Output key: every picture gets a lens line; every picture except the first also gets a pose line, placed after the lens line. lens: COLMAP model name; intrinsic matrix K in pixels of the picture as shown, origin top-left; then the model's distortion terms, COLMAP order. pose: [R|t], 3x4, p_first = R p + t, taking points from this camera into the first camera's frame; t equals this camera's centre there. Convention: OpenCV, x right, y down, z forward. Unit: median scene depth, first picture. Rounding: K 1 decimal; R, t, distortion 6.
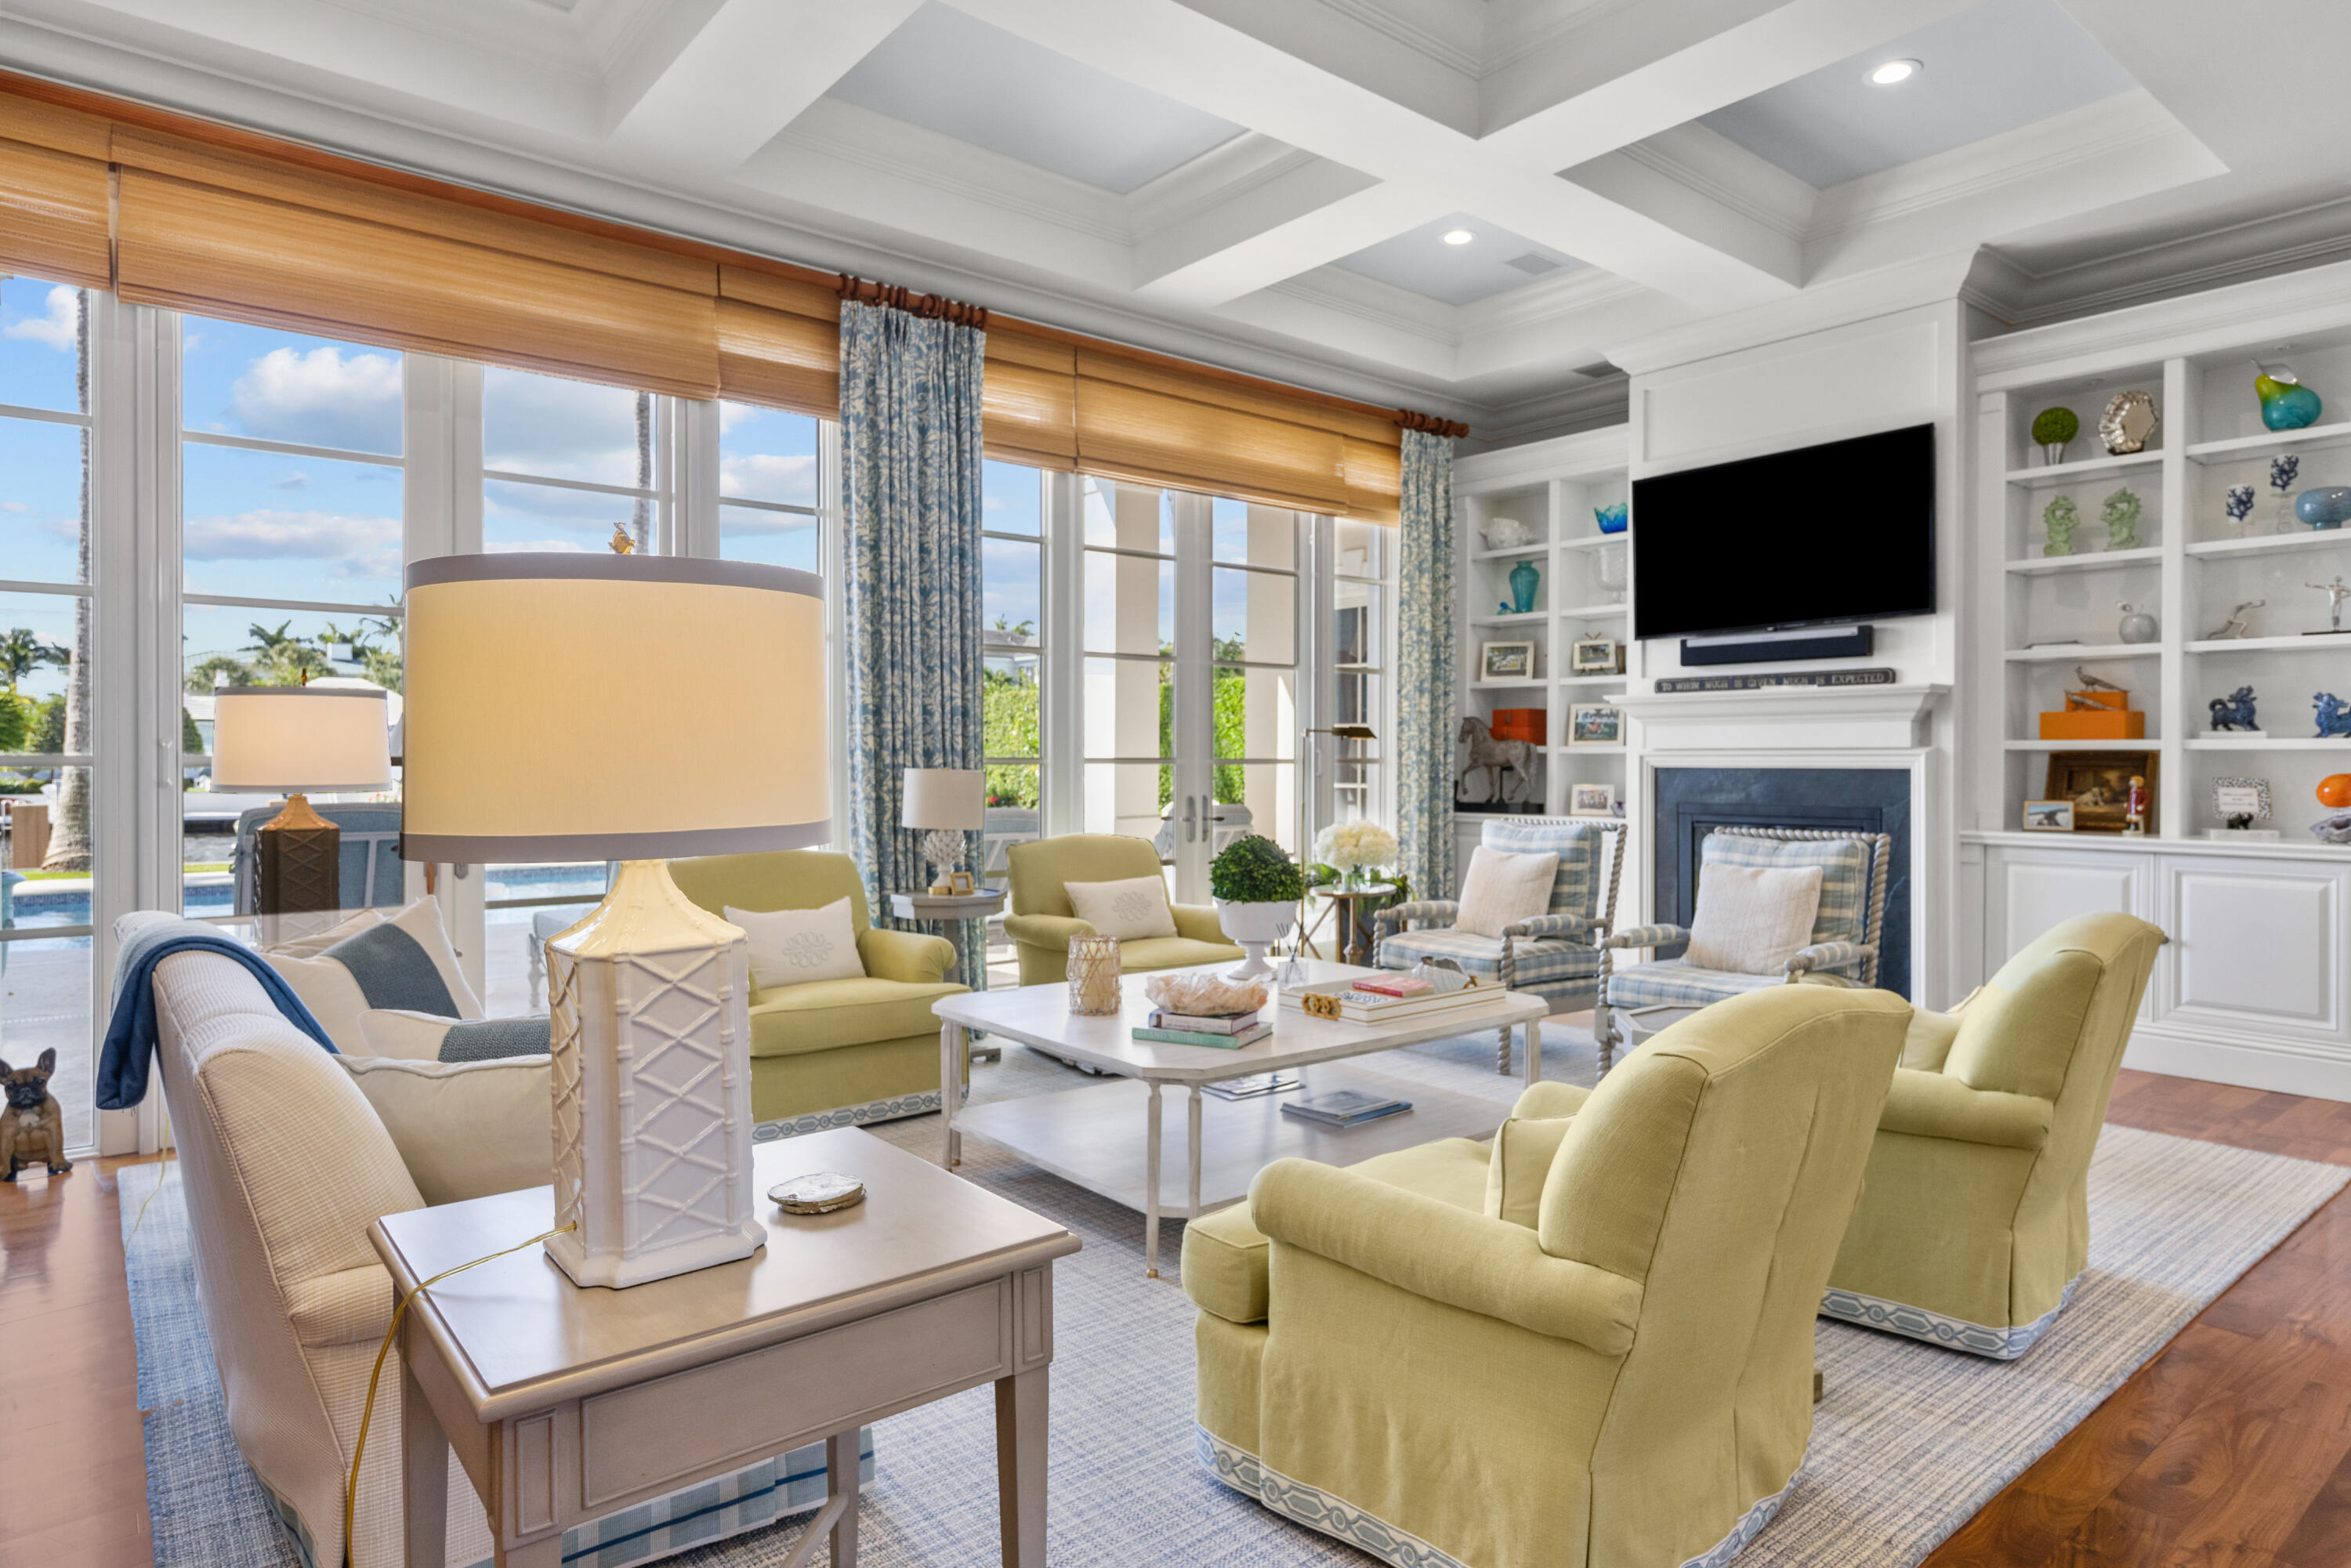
lens RADIAL K [[1339.9, 0, 1179.4], [0, 1339.9, 775.4], [0, 0, 1]] dist [0.008708, -0.000618]
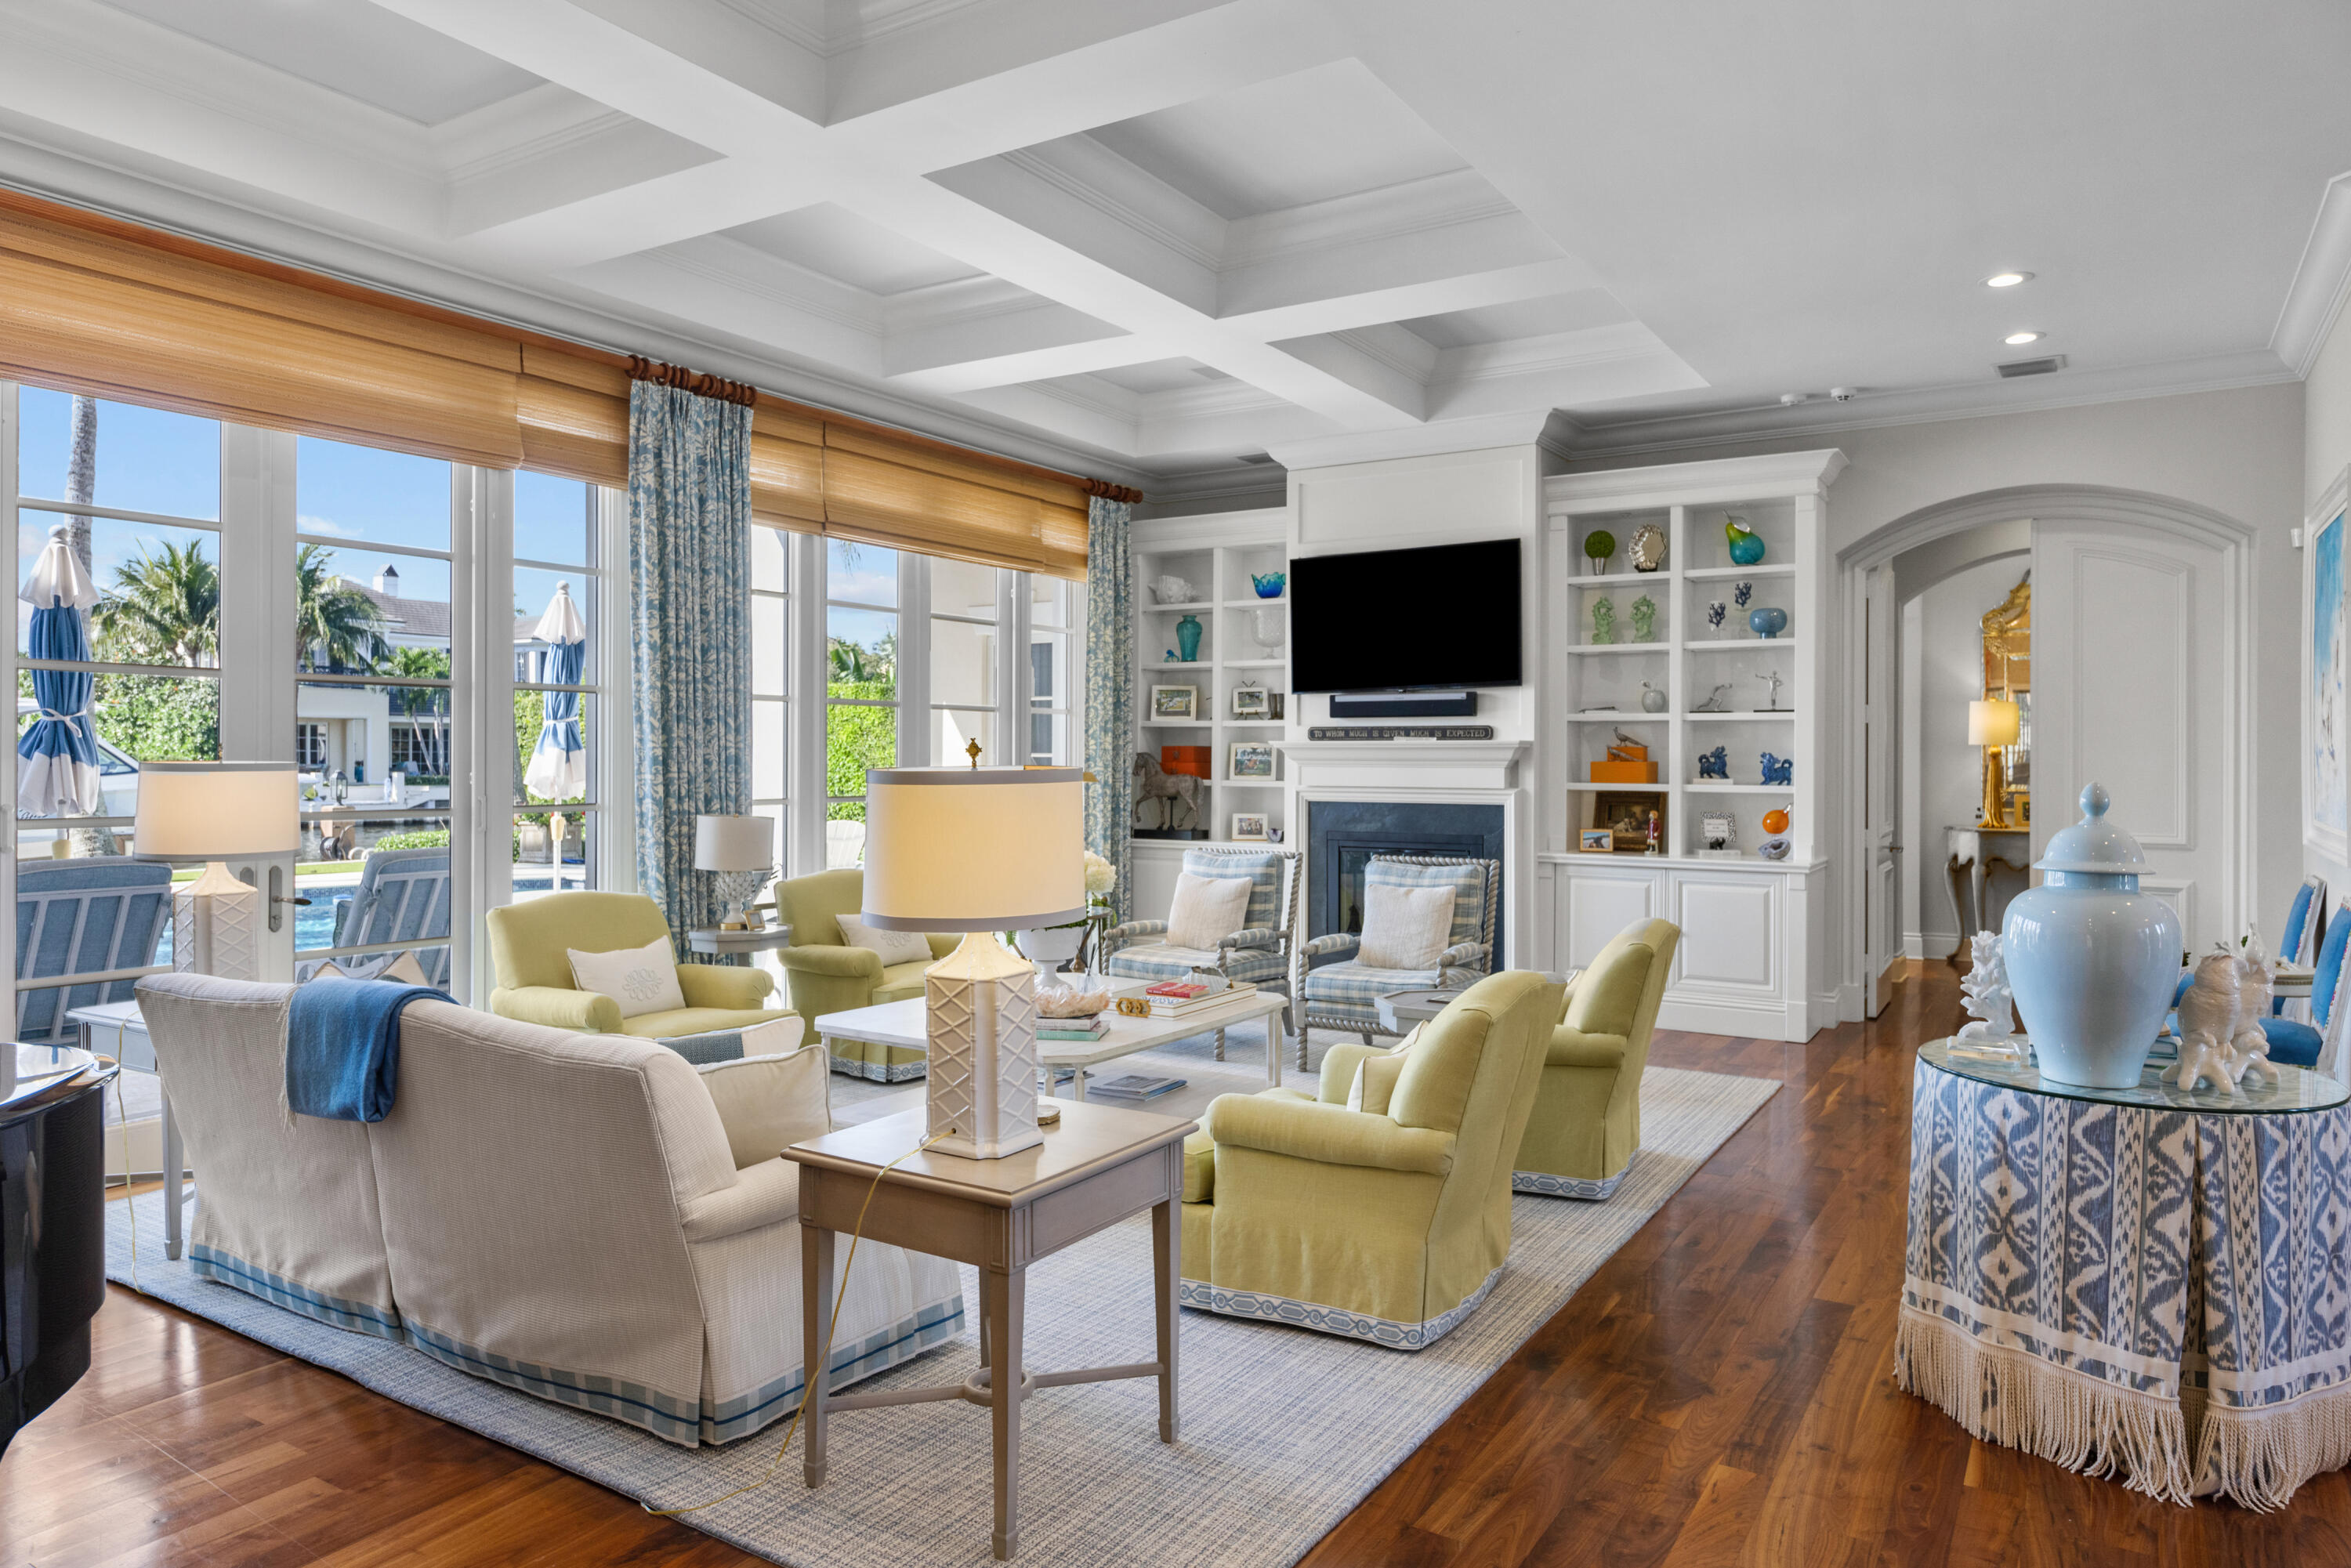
lens RADIAL K [[1478.4, 0, 1173.5], [0, 1478.4, 774.3], [0, 0, 1]] dist [0.010832, -0.001536]
pose [[0.949635, -0.001814, 0.313352, -0.213810], [0.001815, 0.999998, 0.000288, -0.038132], [-0.313352, 0.000295, 0.949637, -0.262223]]
